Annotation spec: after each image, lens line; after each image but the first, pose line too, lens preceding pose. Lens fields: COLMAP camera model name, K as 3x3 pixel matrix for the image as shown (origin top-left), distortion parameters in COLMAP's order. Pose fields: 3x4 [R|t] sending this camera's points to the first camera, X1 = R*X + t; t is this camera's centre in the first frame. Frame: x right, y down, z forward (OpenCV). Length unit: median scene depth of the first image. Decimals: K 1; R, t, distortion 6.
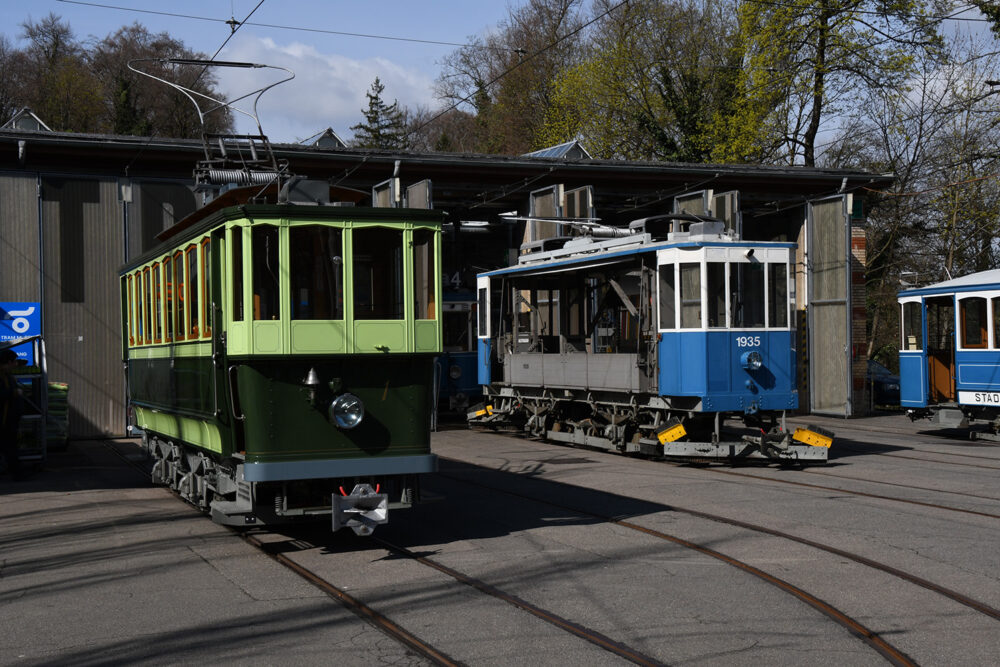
lens RADIAL K [[1327.7, 0, 500.0], [0, 1327.7, 333.5], [0, 0, 1]] dist [0.109192, 0.572407]
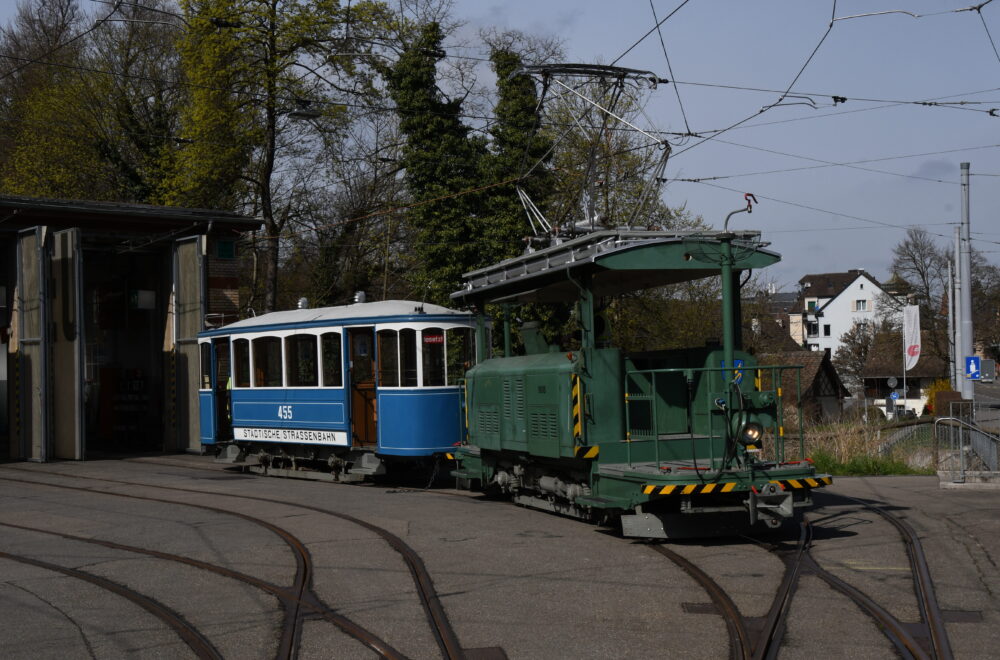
lens RADIAL K [[1346.4, 0, 505.4], [0, 1346.4, 345.7], [0, 0, 1]] dist [0.157102, 0.057949]
pose [[0.960990, -0.001502, 0.276580, 0.214636], [0.005580, 0.999887, -0.013961, -0.004499], [-0.276528, 0.014960, 0.960890, -0.062333]]
